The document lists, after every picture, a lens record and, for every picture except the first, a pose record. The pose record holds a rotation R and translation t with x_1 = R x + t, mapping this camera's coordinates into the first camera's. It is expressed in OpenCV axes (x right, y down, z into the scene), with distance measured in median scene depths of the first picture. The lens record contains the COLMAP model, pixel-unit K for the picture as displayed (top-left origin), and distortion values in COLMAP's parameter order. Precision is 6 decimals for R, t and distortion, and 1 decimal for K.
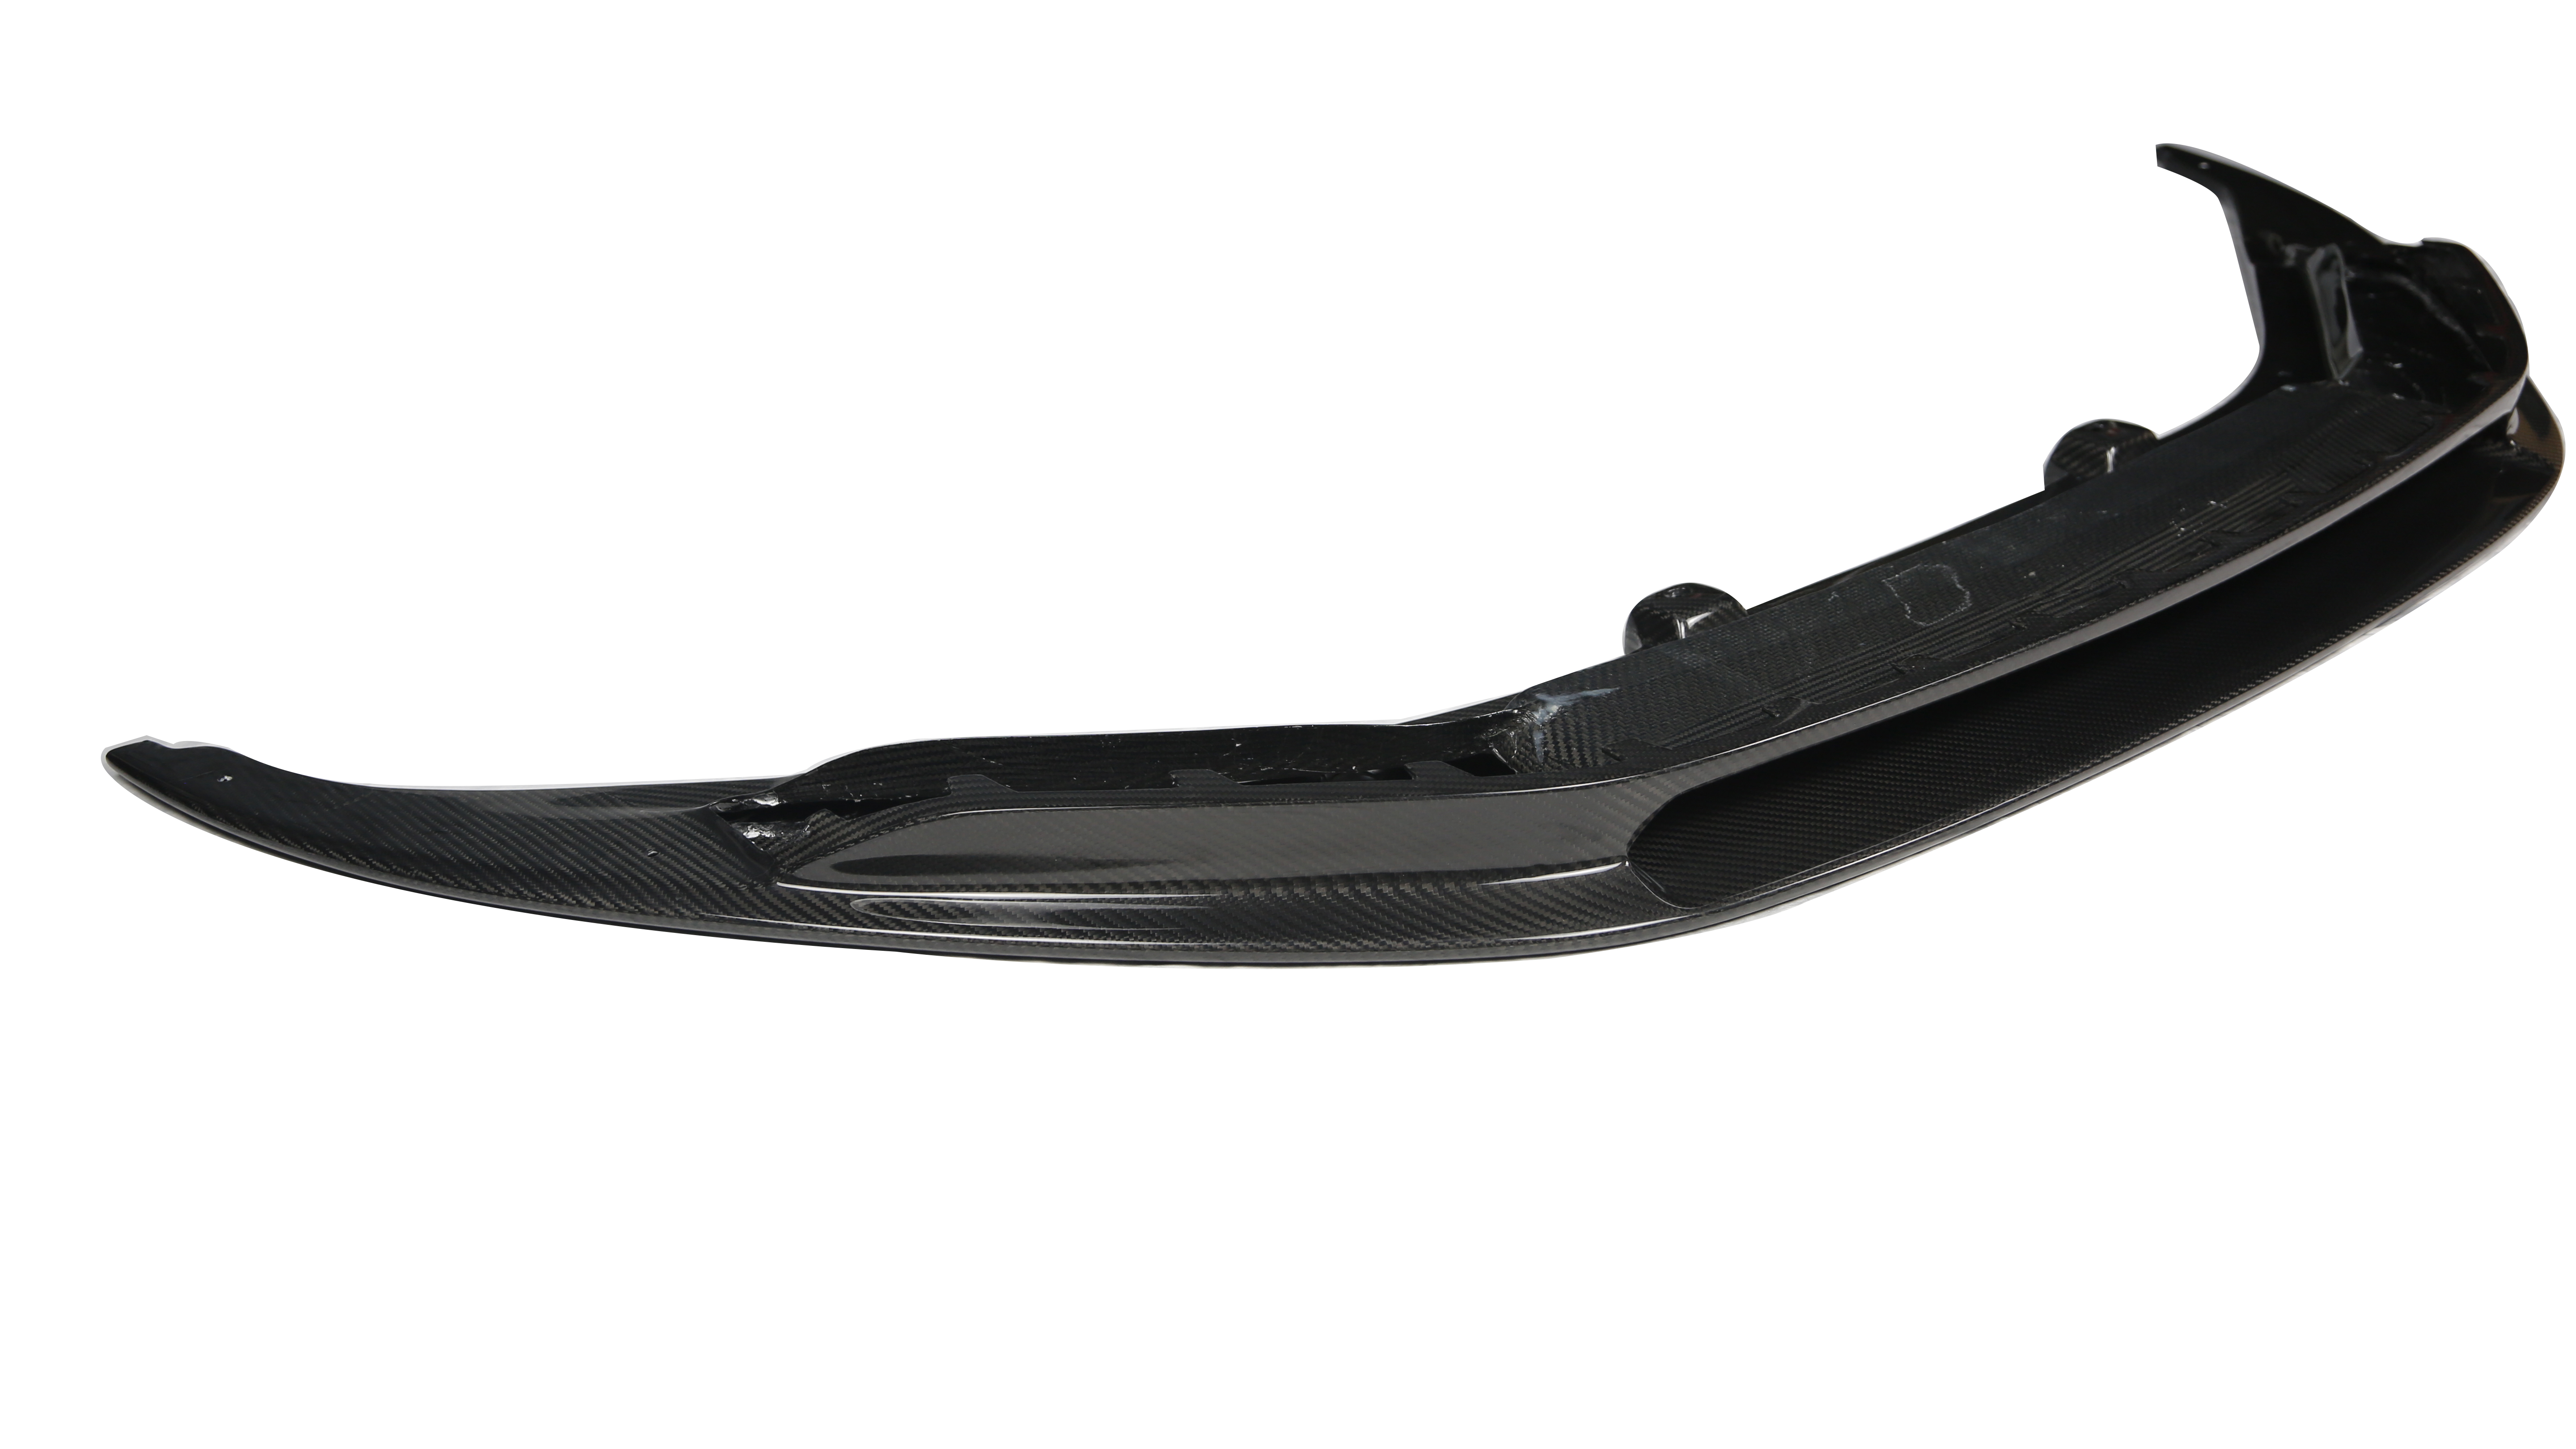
lens RADIAL K [[2489.2, 0, 1288.0], [0, 2489.2, 724.5], [0, 0, 1]] dist [-0.023762, -0.006400]
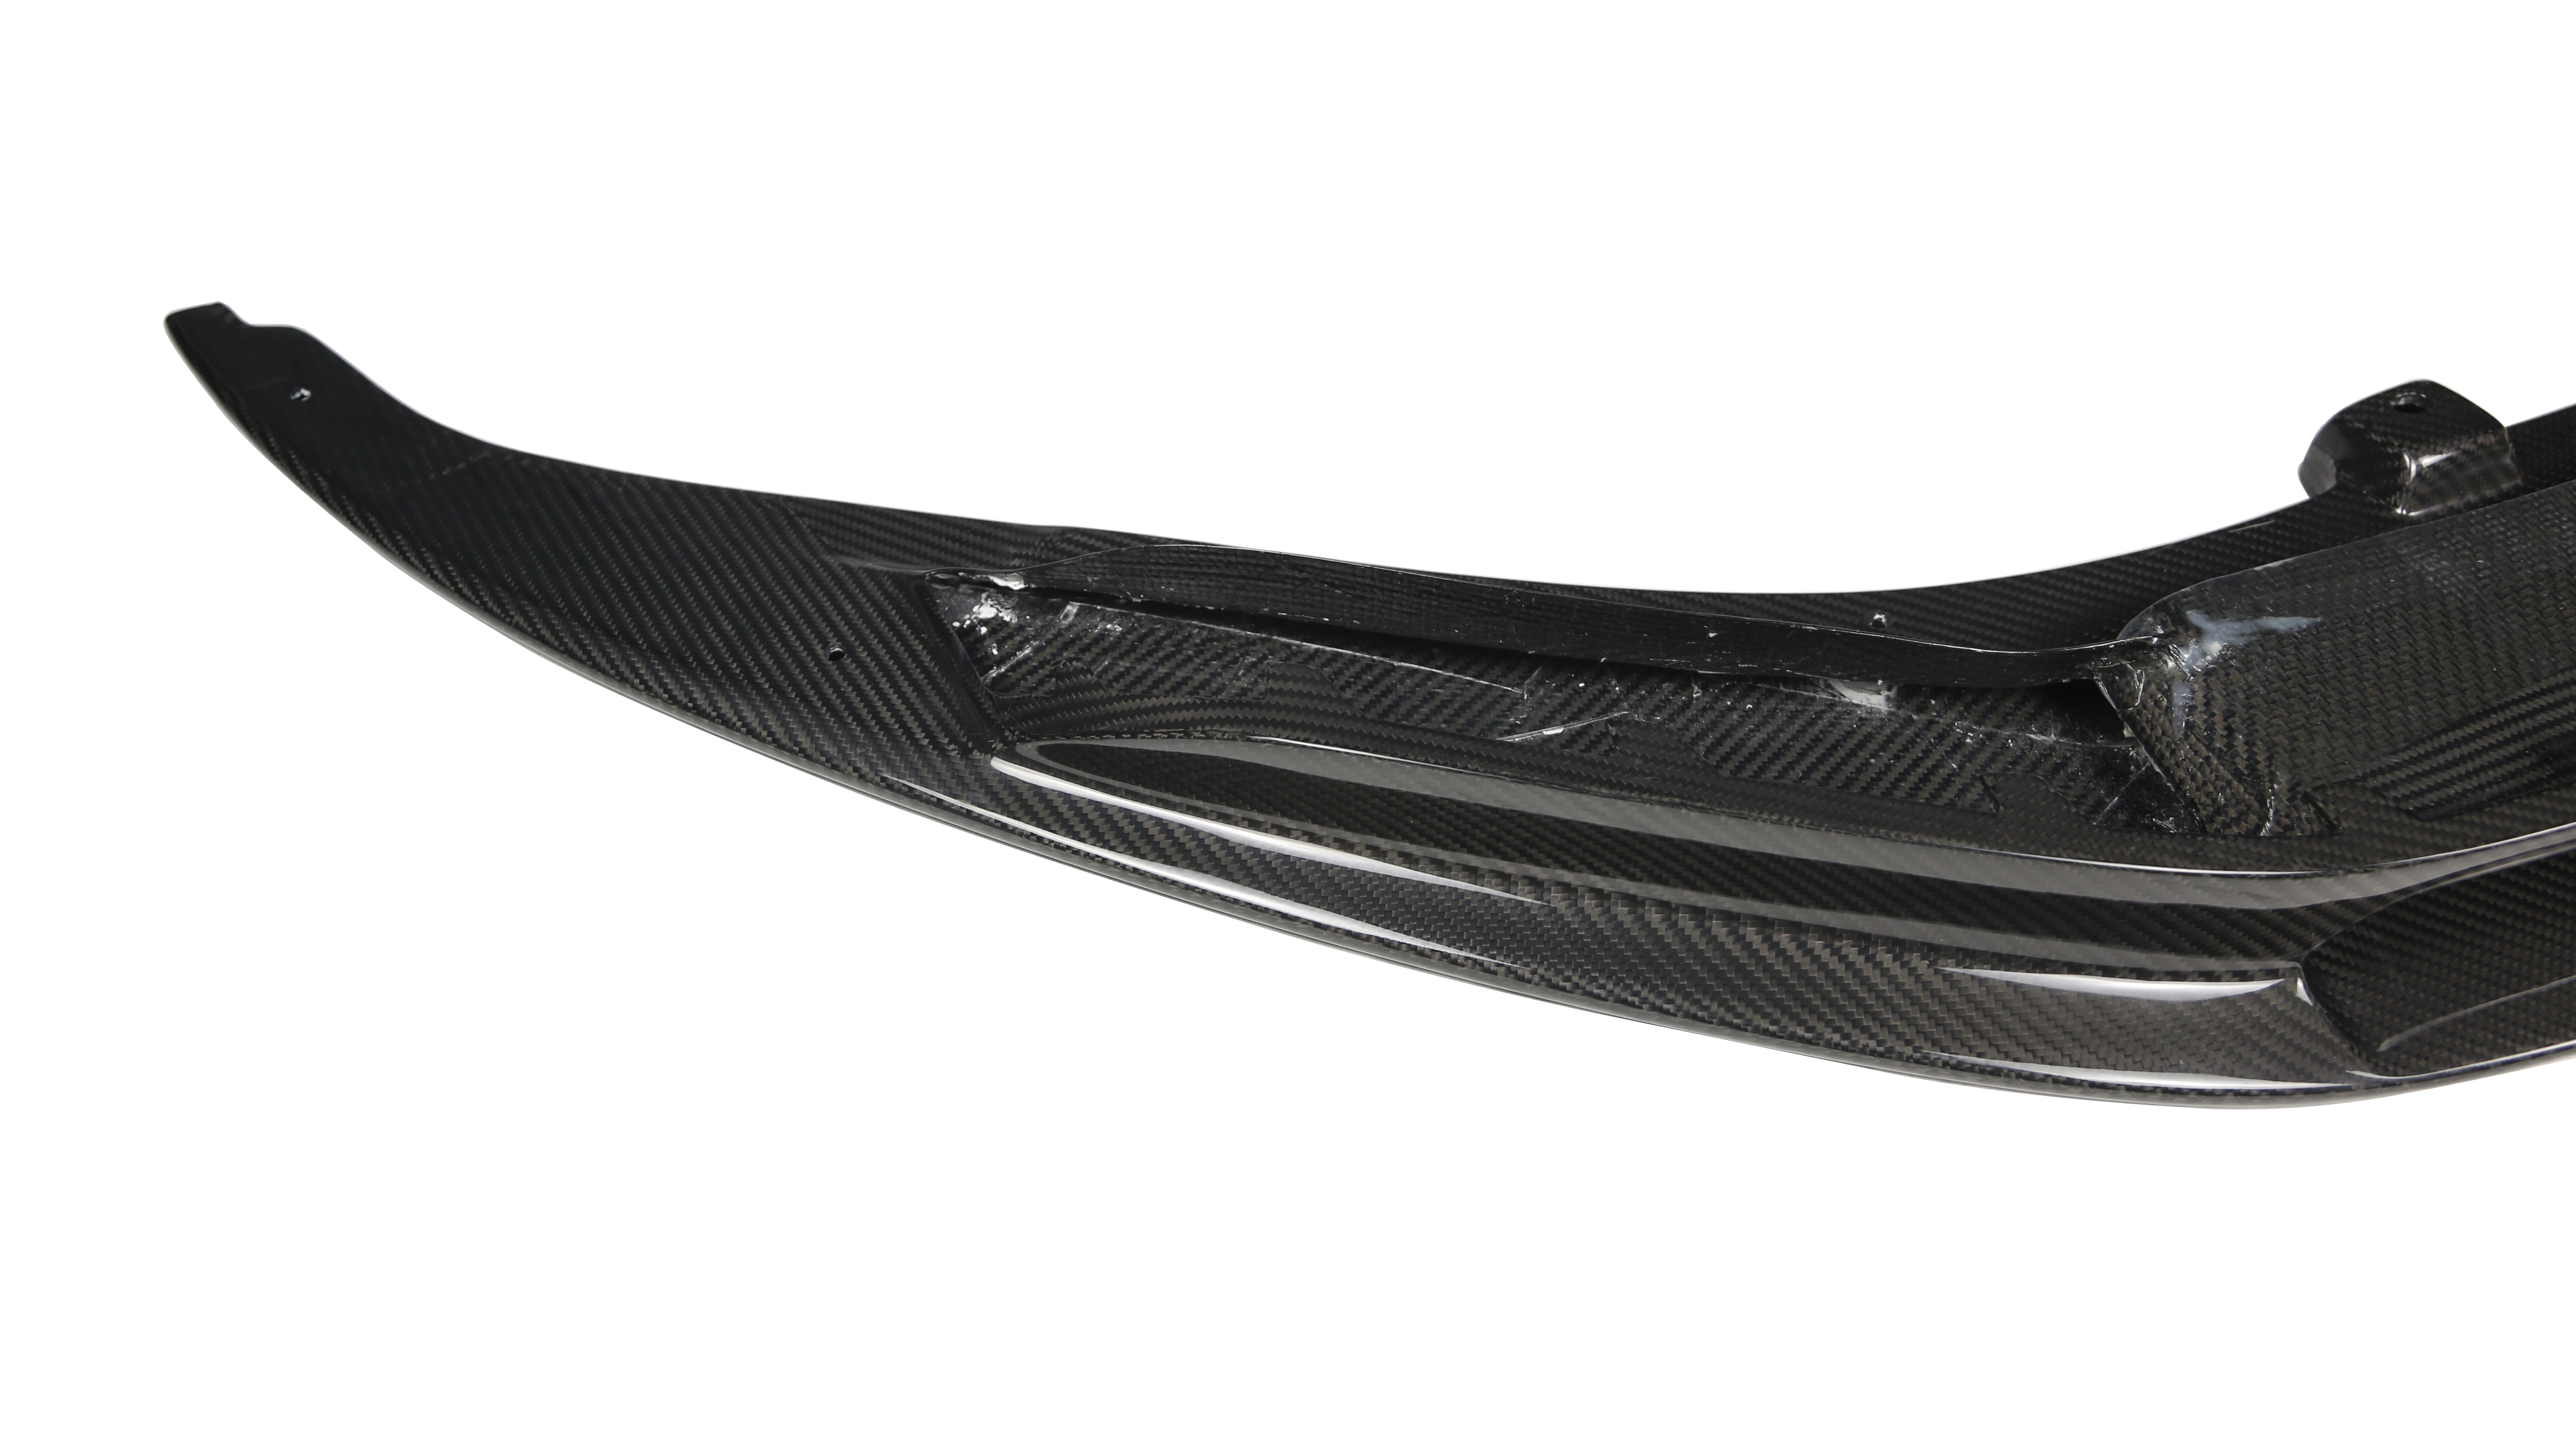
lens RADIAL K [[2489.2, 0, 1288.0], [0, 2489.2, 724.5], [0, 0, 1]] dist [-0.023762, -0.006400]
pose [[0.981735, 0.154951, -0.110393, -0.051333], [-0.114472, 0.944546, 0.307780, -0.152463], [0.151962, -0.289521, 0.945032, 0.349986]]
